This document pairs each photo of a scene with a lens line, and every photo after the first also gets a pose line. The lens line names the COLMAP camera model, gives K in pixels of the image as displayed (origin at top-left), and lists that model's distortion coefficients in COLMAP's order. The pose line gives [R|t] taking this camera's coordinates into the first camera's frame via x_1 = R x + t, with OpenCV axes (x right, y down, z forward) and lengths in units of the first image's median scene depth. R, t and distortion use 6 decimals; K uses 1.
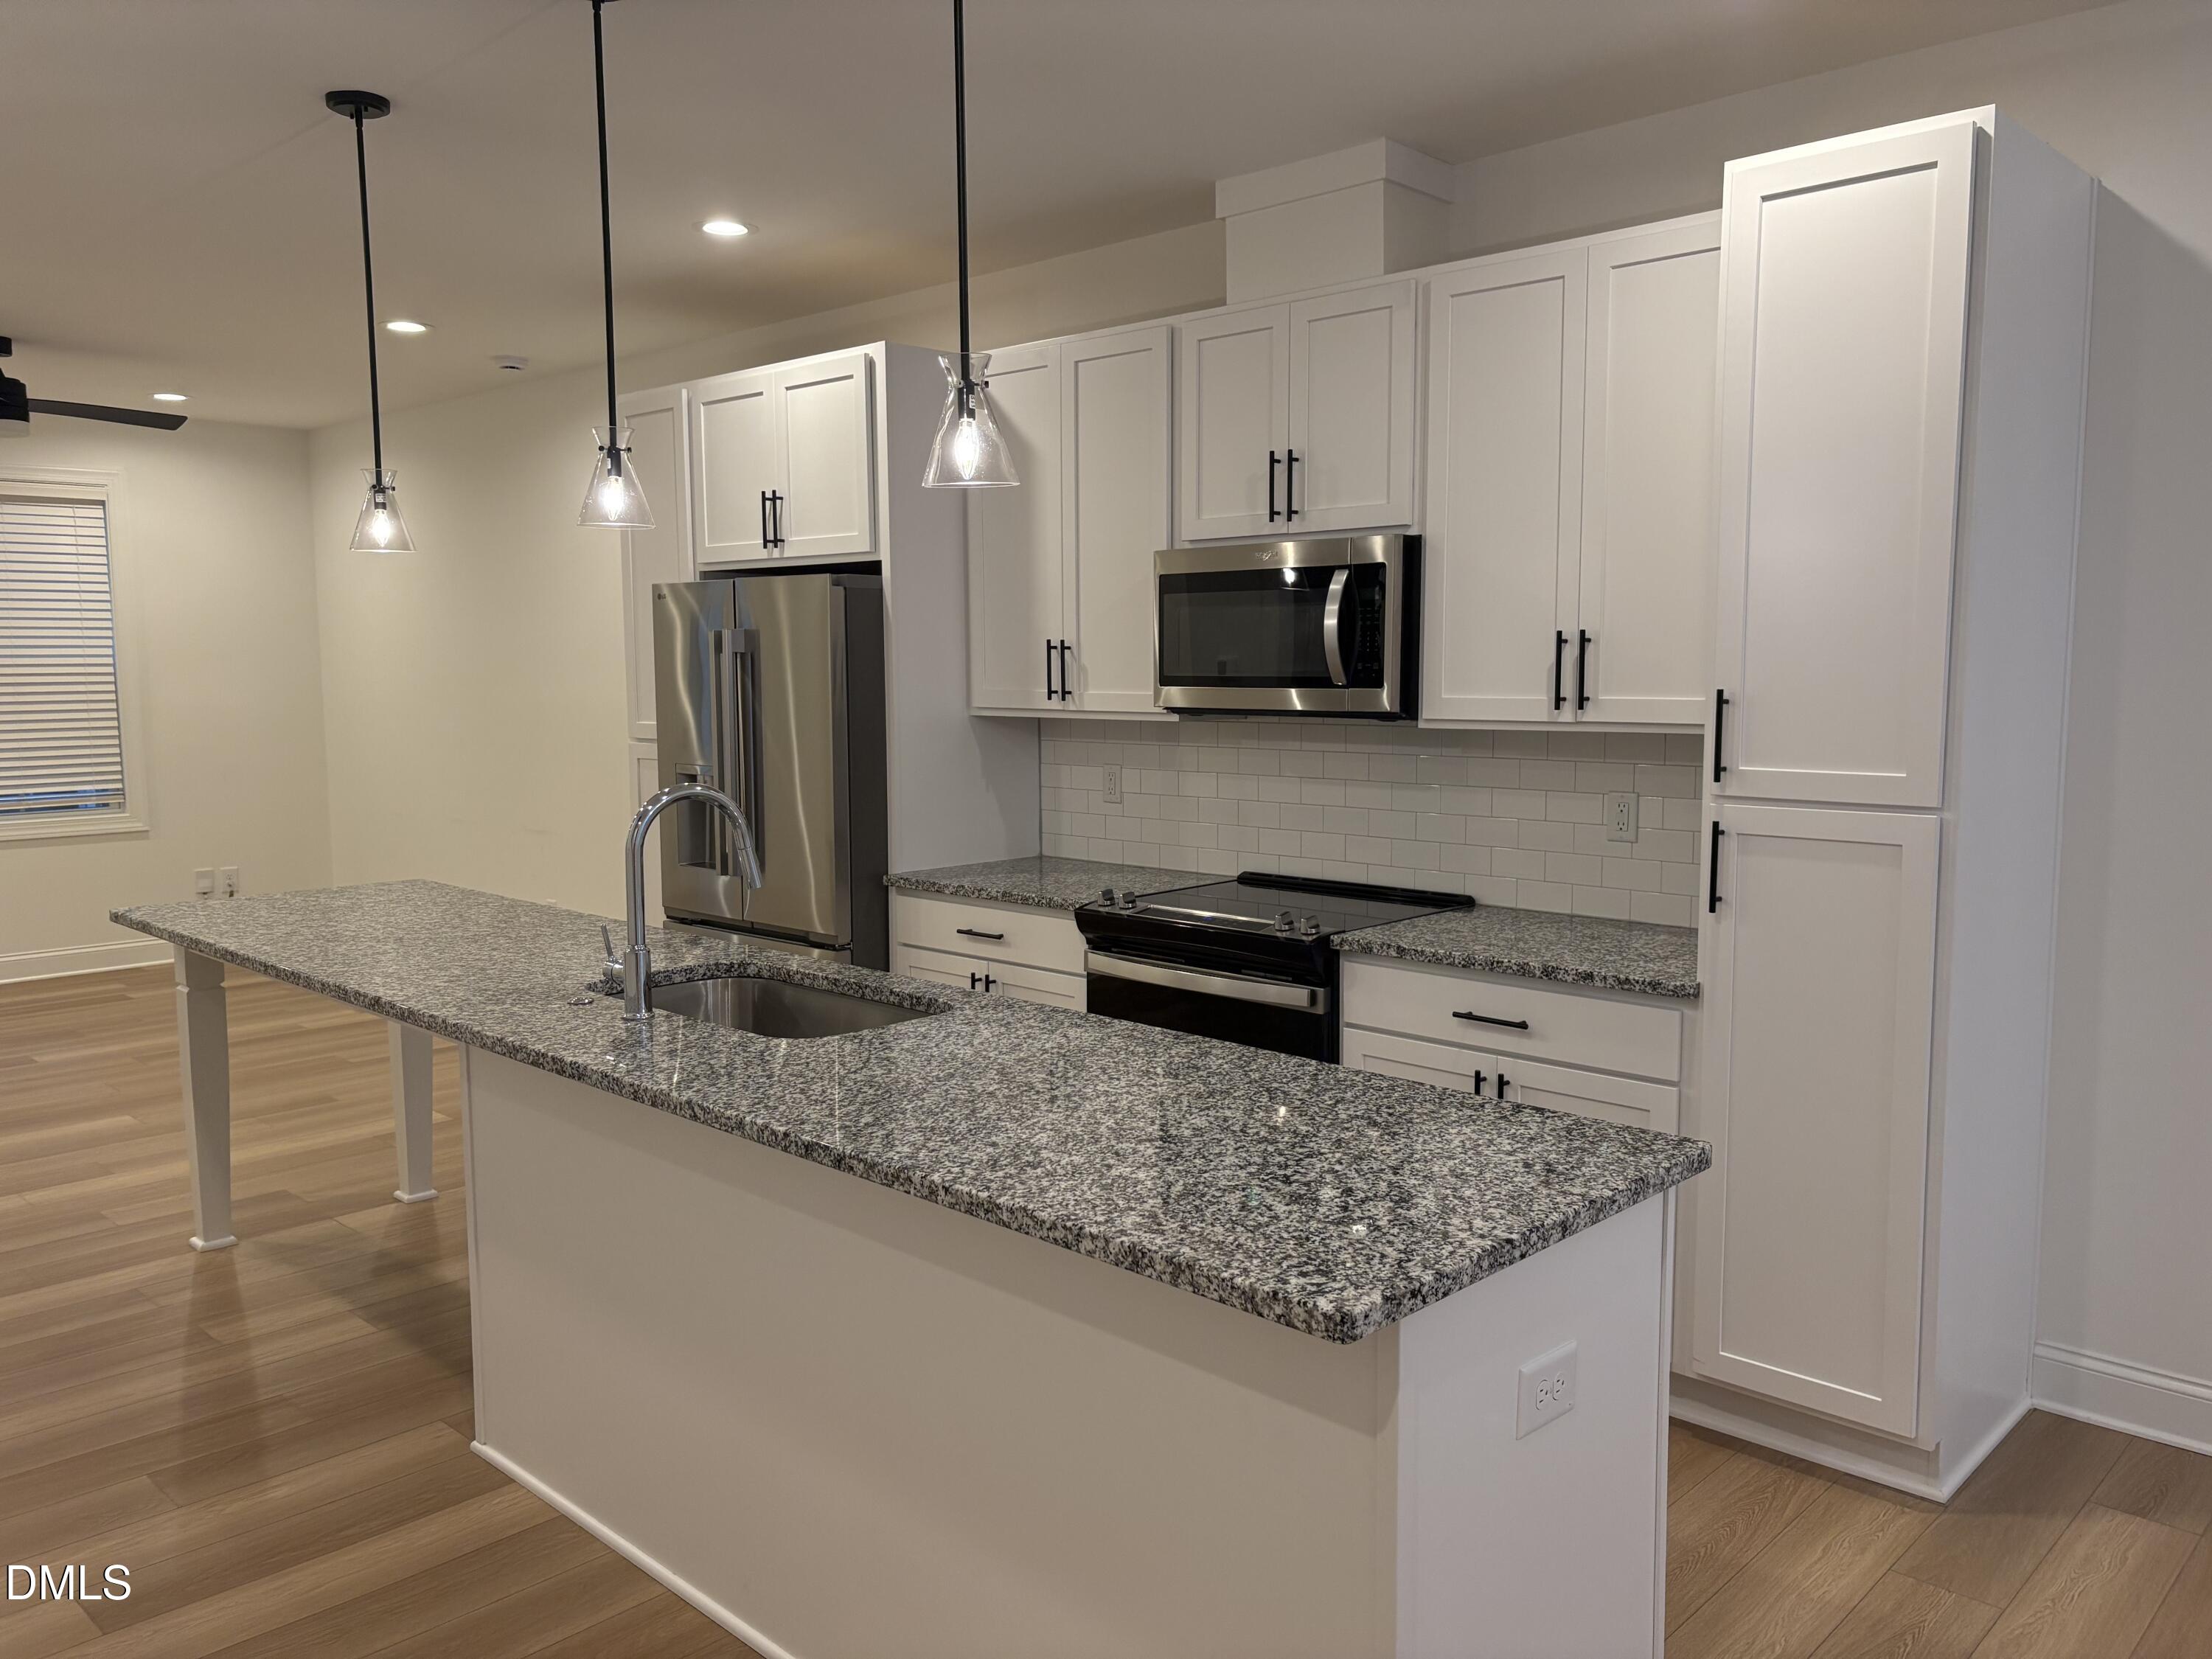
lens RADIAL K [[1671.1, 0, 1112.8], [0, 1671.1, 834.7], [0, 0, 1]] dist [0.058168, -0.063794]
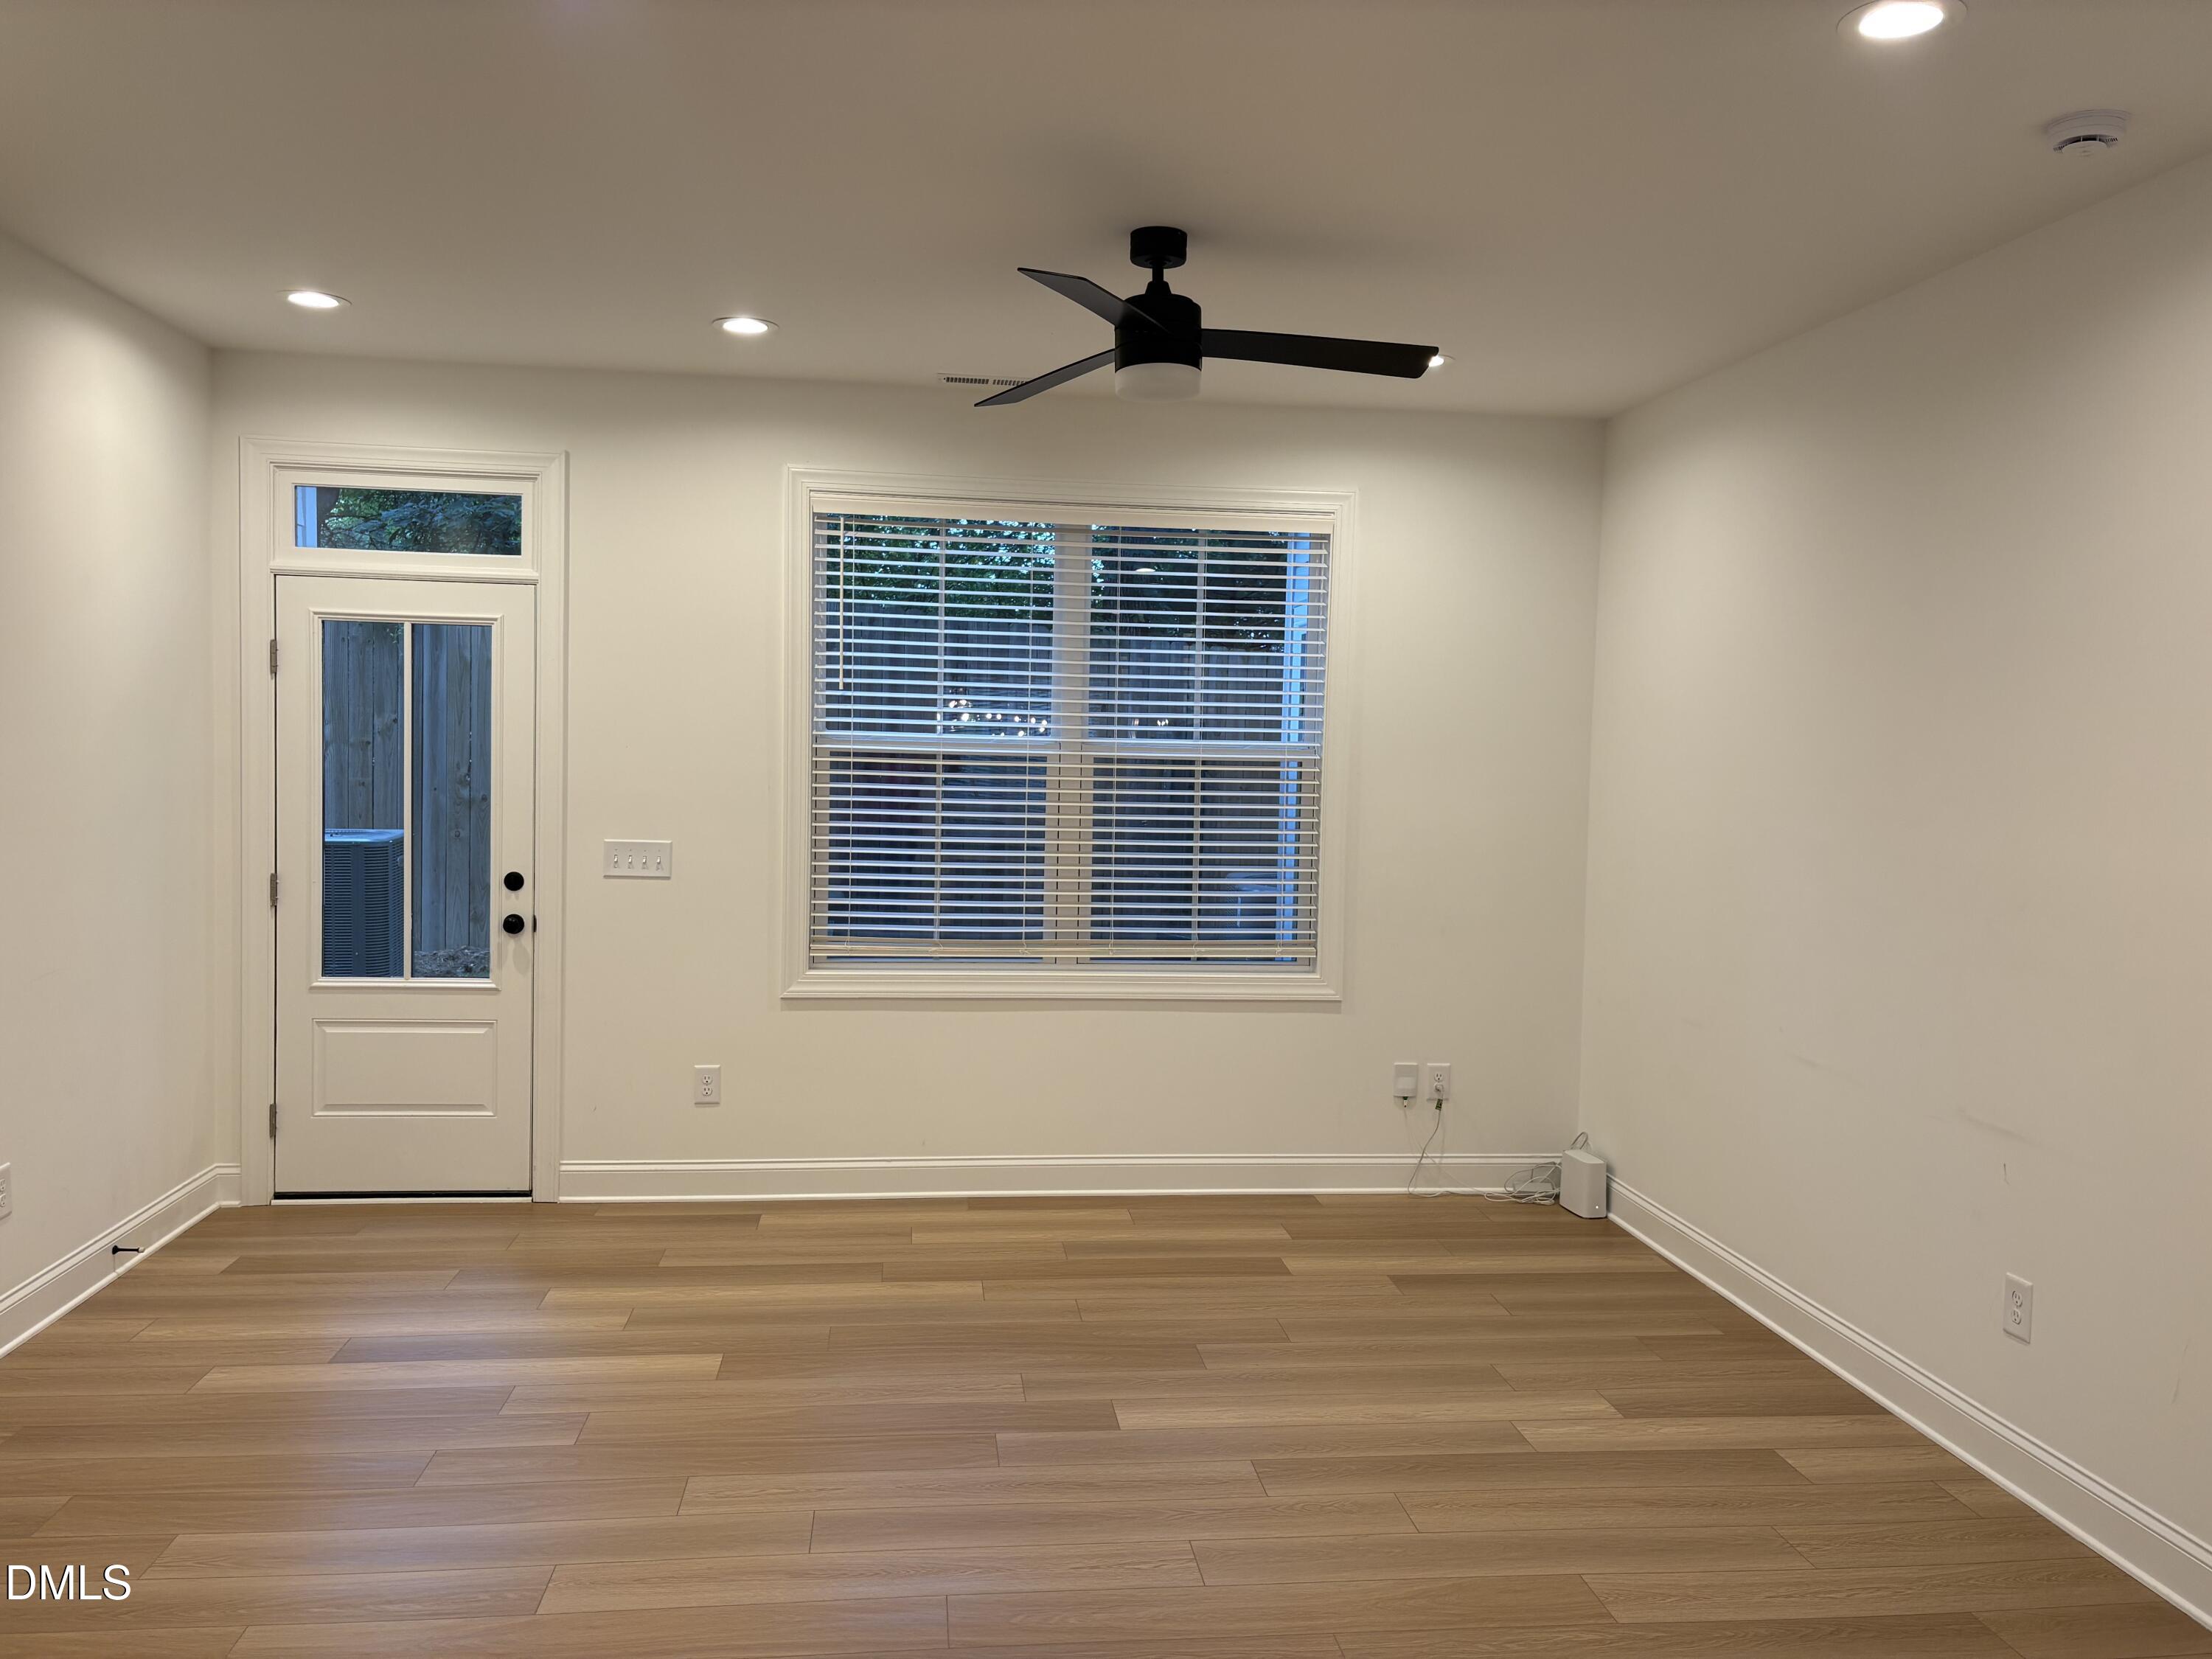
lens RADIAL K [[1671.1, 0, 1112.8], [0, 1671.1, 834.7], [0, 0, 1]] dist [0.058168, -0.063794]
pose [[0.771330, 0.056763, -0.633899, -0.792826], [-0.093858, 0.995270, -0.025084, -0.171239], [0.629476, 0.078845, 0.773009, 1.524847]]
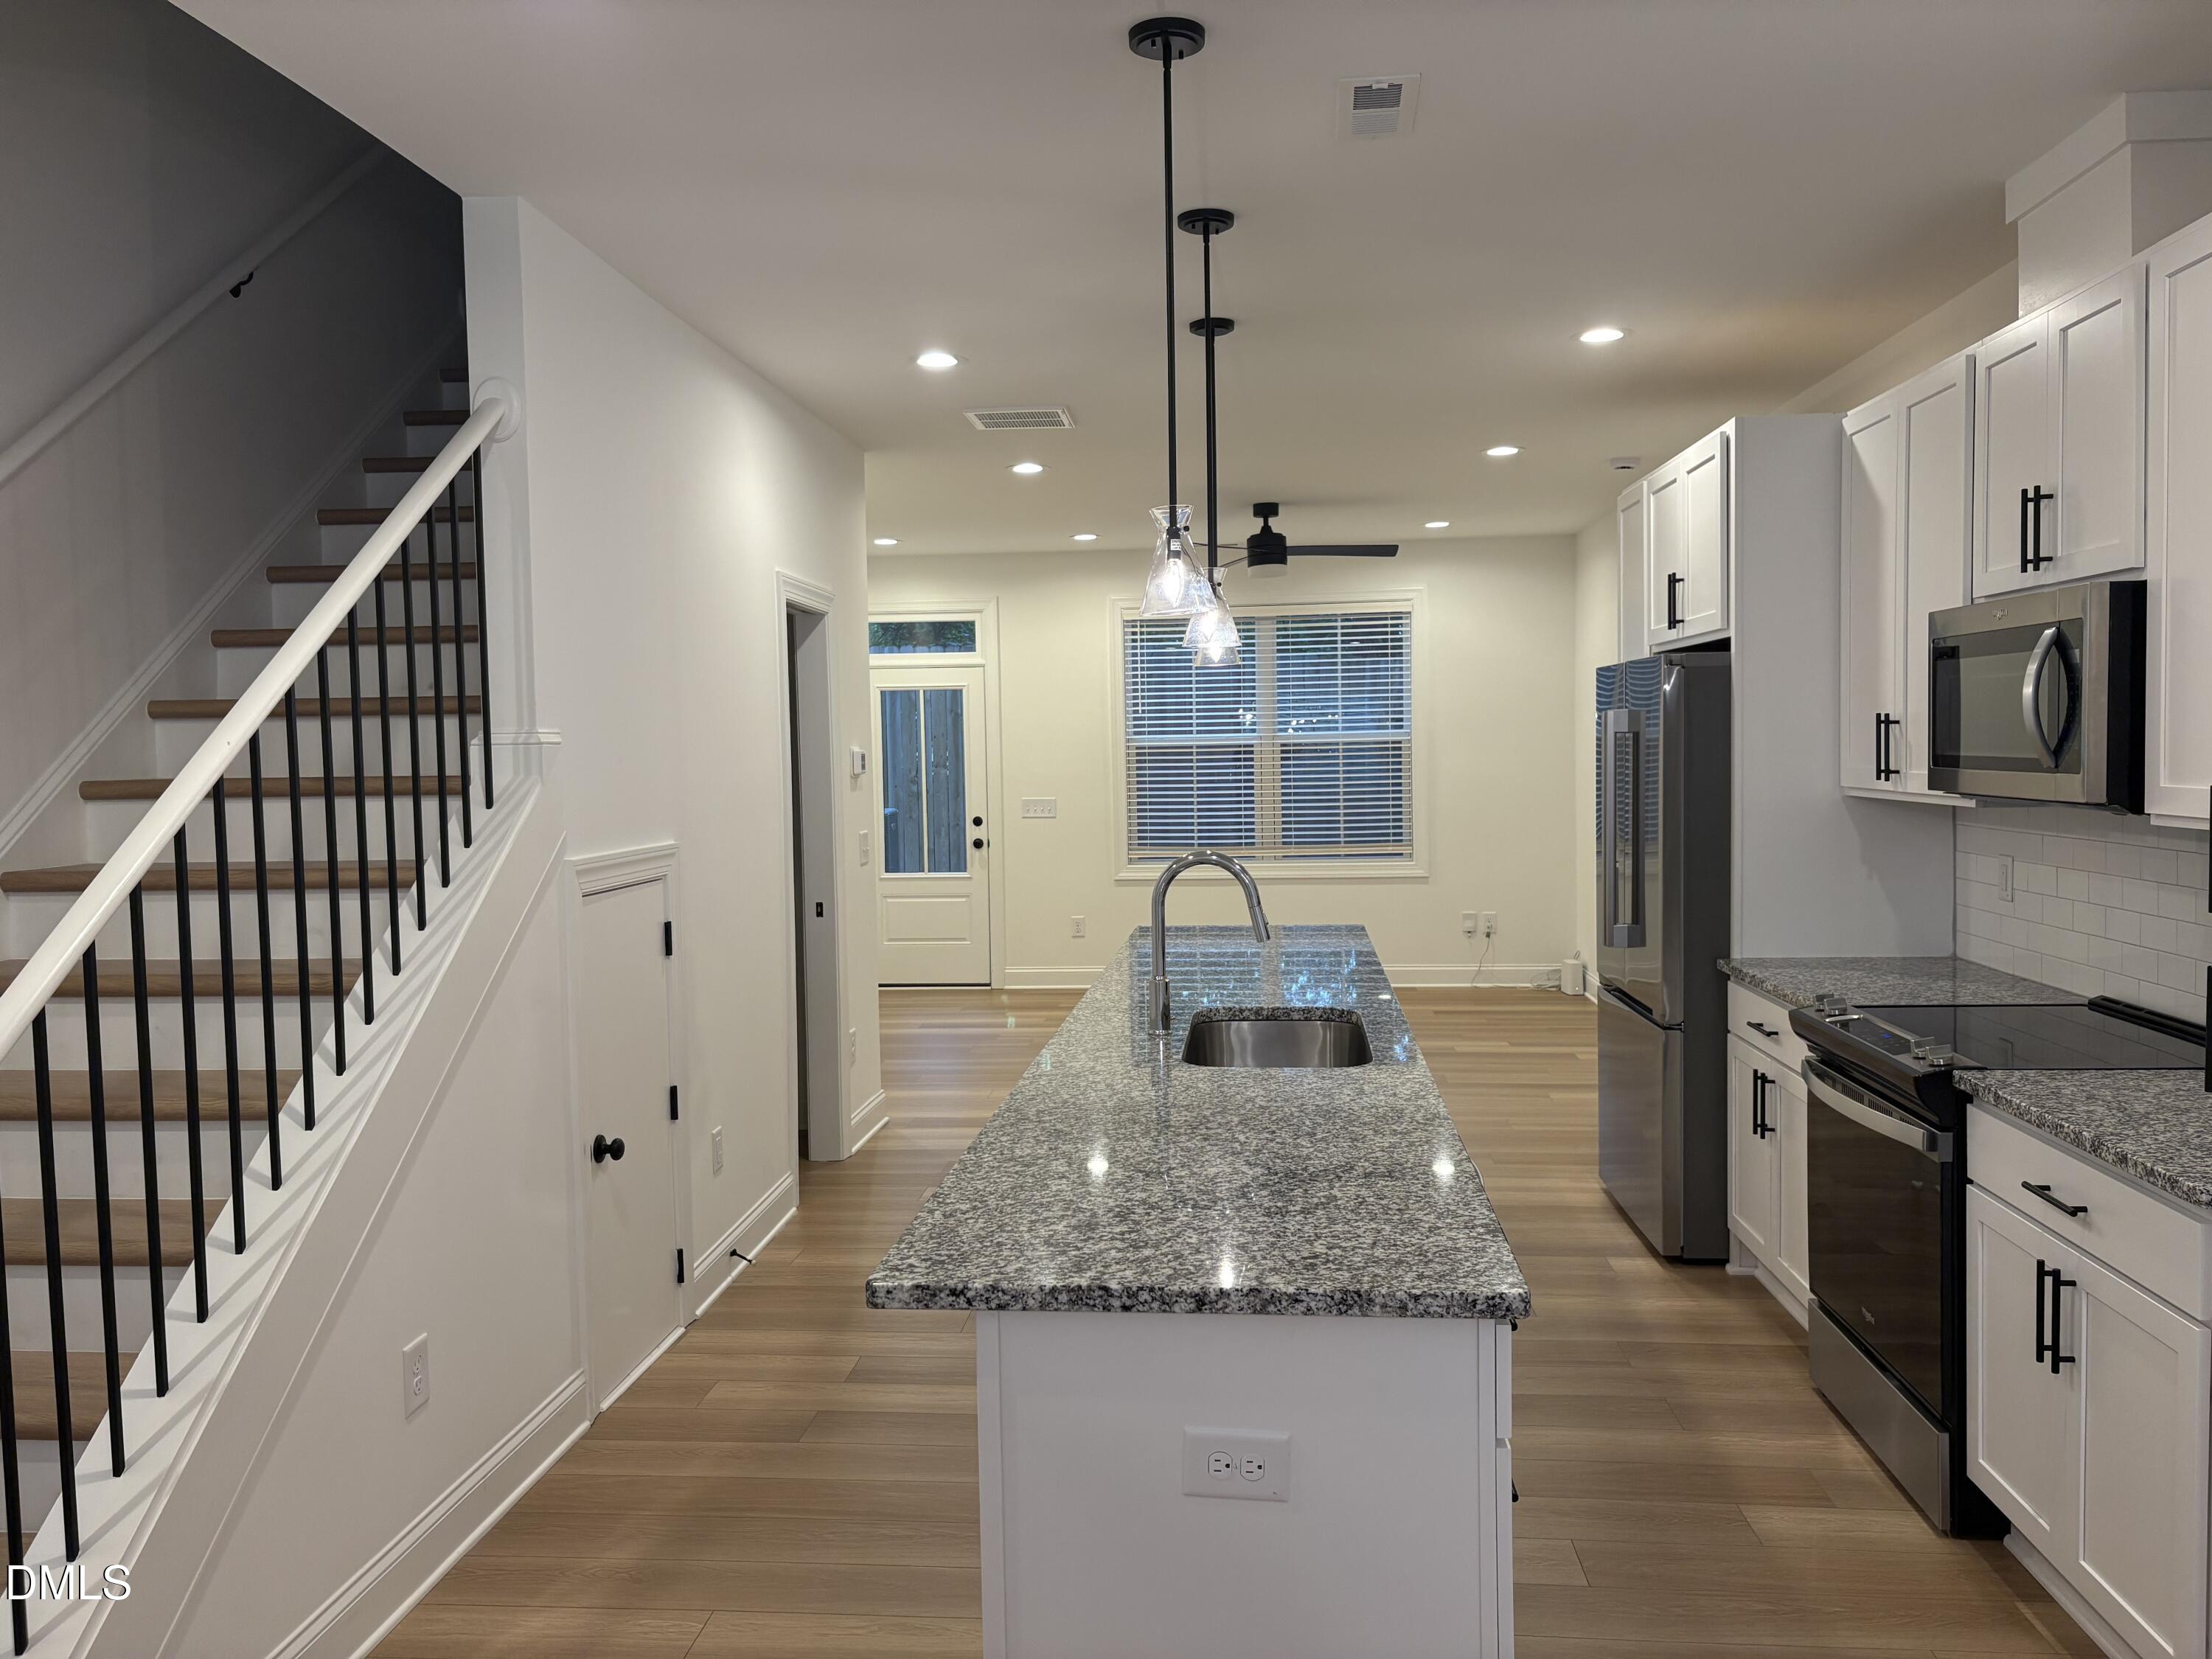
lens RADIAL K [[1671.1, 0, 1112.8], [0, 1671.1, 834.7], [0, 0, 1]] dist [0.058168, -0.063794]
pose [[0.622408, 0.035601, -0.781883, 0.896989], [-0.064706, 0.997886, -0.006072, -0.041471], [0.780014, 0.054372, 0.623396, 0.244150]]
